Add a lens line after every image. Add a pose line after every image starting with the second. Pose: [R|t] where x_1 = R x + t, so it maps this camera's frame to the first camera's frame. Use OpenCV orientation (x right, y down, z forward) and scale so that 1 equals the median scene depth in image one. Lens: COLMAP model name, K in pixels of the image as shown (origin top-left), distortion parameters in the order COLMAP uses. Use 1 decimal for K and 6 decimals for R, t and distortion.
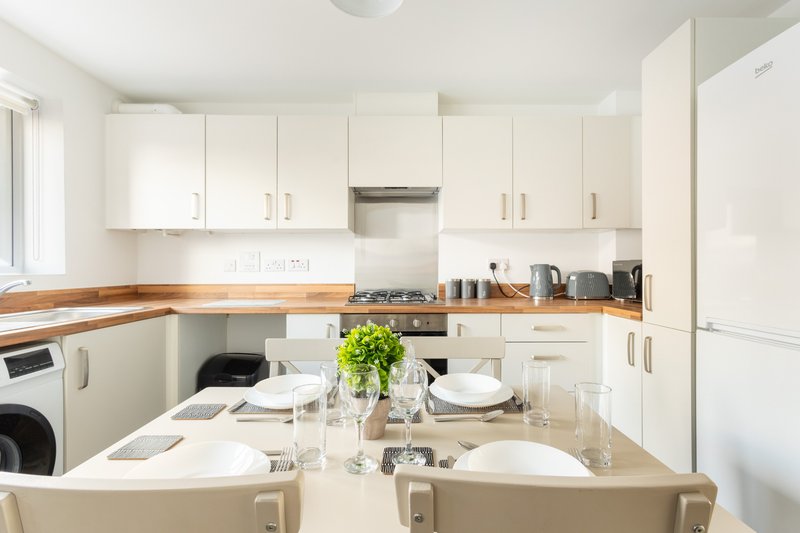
lens RADIAL K [[375.4, 0, 407.9], [0, 375.4, 266.6], [0, 0, 1]] dist [-0.000101, 0.000286]
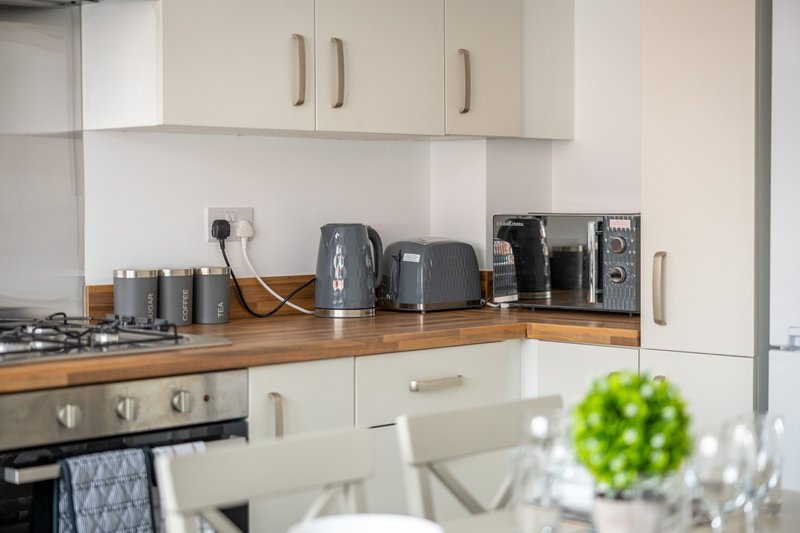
lens RADIAL K [[1497.9, 0, 400.0], [0, 1497.9, 266.5], [0, 0, 1]] dist [0.006877, 0.139574]
pose [[0.710888, -0.032002, 0.702577, -0.692216], [-0.002871, 0.998824, 0.048401, -0.037874], [-0.703300, -0.036425, 0.709960, -0.117098]]
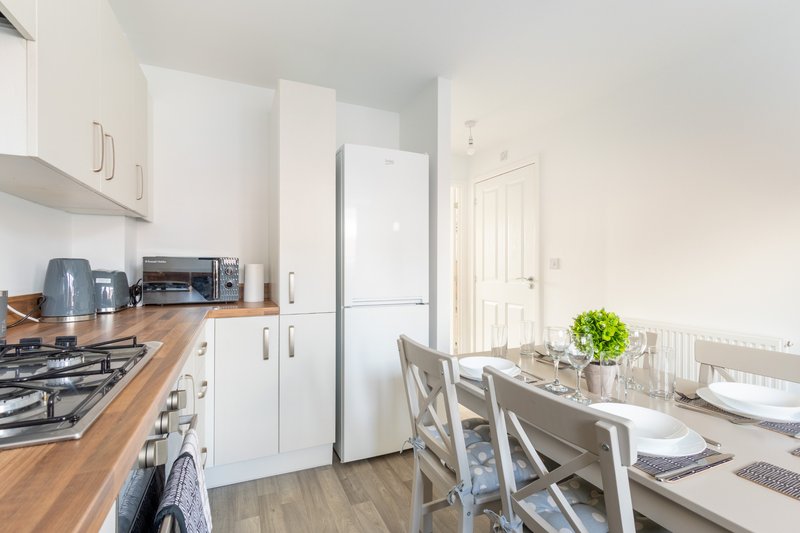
lens RADIAL K [[370.8, 0, 400.0], [0, 370.8, 266.5], [0, 0, 1]] dist [0.002580, 0.000839]
pose [[-0.398320, 0.003556, 0.917240, -0.371866], [-0.005713, 0.999963, -0.006357, 0.006294], [-0.917229, -0.007772, -0.398285, 0.794452]]
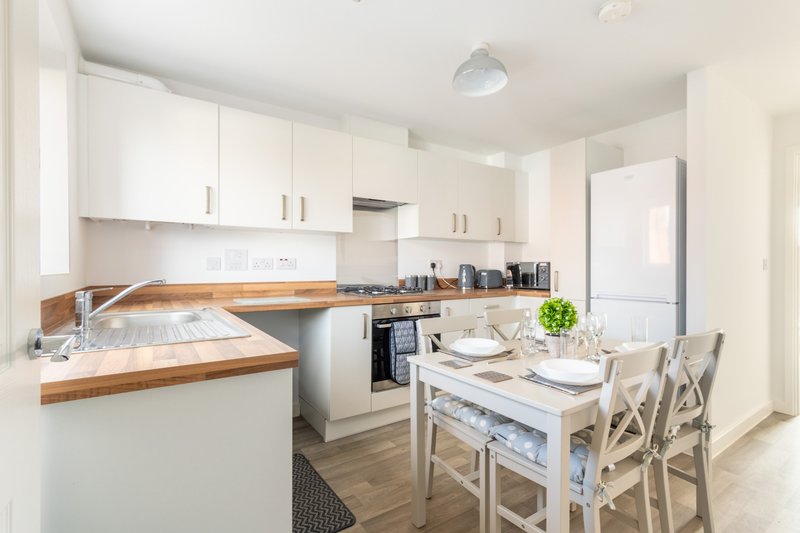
lens RADIAL K [[370.8, 0, 400.0], [0, 370.8, 266.5], [0, 0, 1]] dist [0.002580, 0.000839]
pose [[0.836526, 0.003632, 0.547915, -0.645380], [-0.004709, 0.999989, 0.000561, 0.001923], [-0.547906, -0.003049, 0.836534, -0.039772]]
